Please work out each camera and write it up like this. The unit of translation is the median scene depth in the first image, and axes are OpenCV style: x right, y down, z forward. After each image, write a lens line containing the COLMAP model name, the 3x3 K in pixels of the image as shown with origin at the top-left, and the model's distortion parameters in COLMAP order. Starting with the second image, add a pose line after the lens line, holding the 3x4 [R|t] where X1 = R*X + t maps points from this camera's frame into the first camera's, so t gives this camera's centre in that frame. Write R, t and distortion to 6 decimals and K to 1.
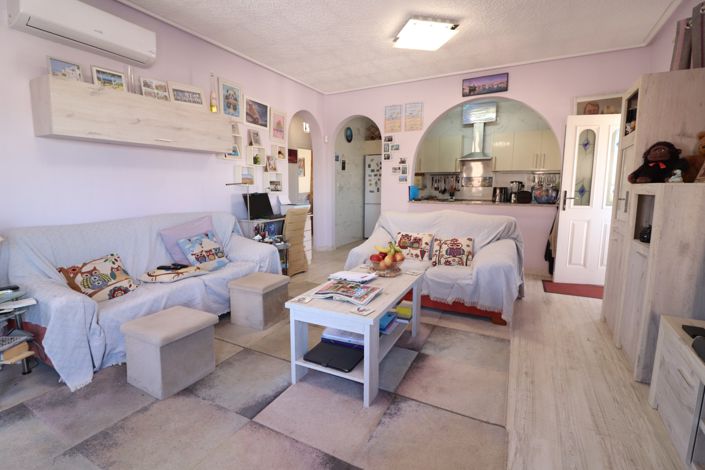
lens RADIAL K [[329.1, 0, 349.6], [0, 329.1, 229.2], [0, 0, 1]] dist [-0.000954, -0.012174]
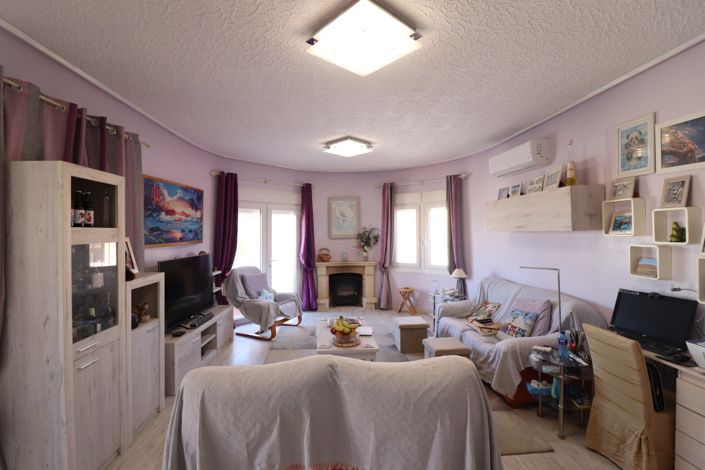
lens RADIAL K [[329.1, 0, 349.6], [0, 329.1, 229.2], [0, 0, 1]] dist [-0.000954, -0.012174]
pose [[-0.855730, 0.000657, -0.517422, 0.342566], [-0.060386, 0.993039, 0.101129, -0.191716], [0.513887, 0.117784, -0.849734, 0.945696]]
